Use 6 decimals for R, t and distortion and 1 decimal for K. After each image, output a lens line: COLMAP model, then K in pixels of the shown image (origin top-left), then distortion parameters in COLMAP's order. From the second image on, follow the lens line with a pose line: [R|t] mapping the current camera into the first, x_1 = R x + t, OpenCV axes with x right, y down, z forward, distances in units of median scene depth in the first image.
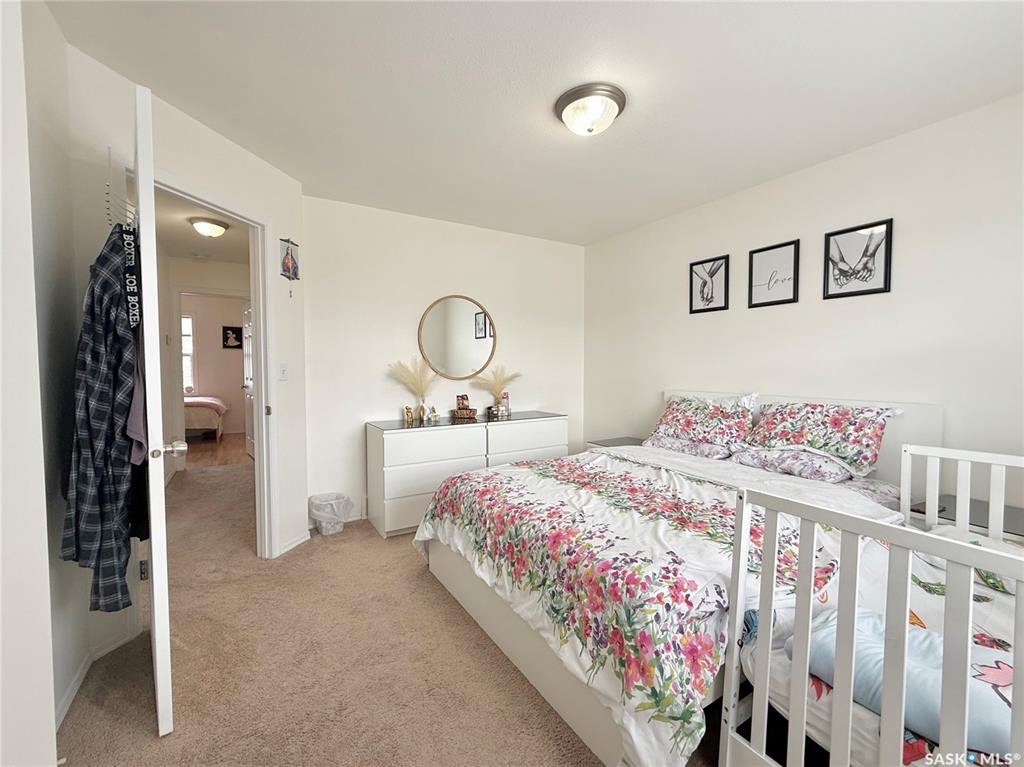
lens RADIAL K [[434.4, 0, 506.2], [0, 434.4, 375.8], [0, 0, 1]] dist [0.001664, -0.000549]
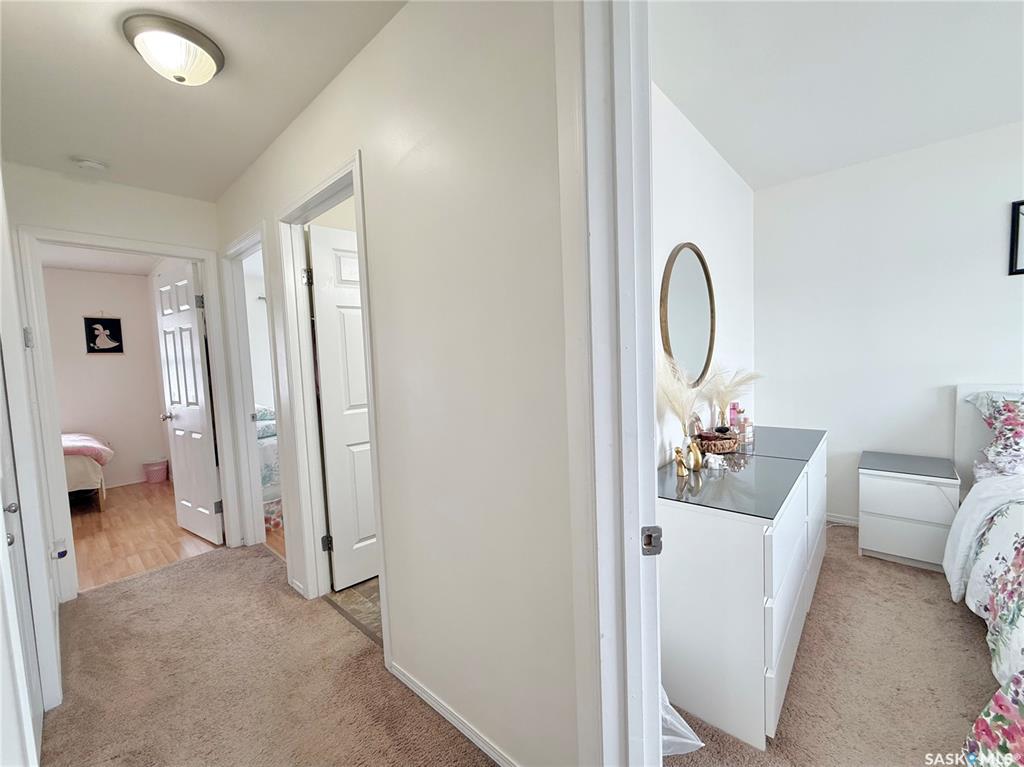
lens RADIAL K [[409.2, 0, 510.5], [0, 409.2, 383.2], [0, 0, 1]] dist [0.001687, 0.000194]
pose [[0.952703, -0.055150, 0.298857, -0.646820], [0.045020, 0.998157, 0.040681, -0.043815], [-0.300550, -0.025303, 0.953430, 0.668848]]
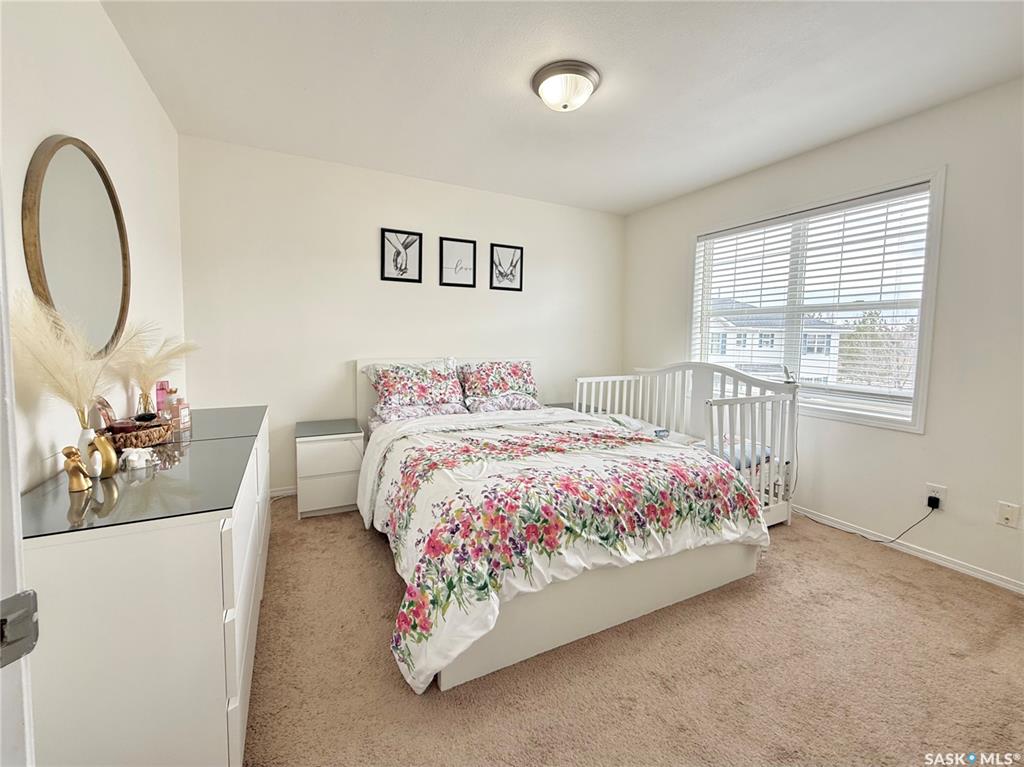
lens RADIAL K [[424.5, 0, 506.0], [0, 424.5, 365.4], [0, 0, 1]] dist [0.000039, 0.000231]
pose [[0.070340, -0.061956, 0.995597, -0.591055], [0.006697, 0.998076, 0.061637, -0.009053], [-0.997501, 0.002332, 0.070619, 0.741601]]
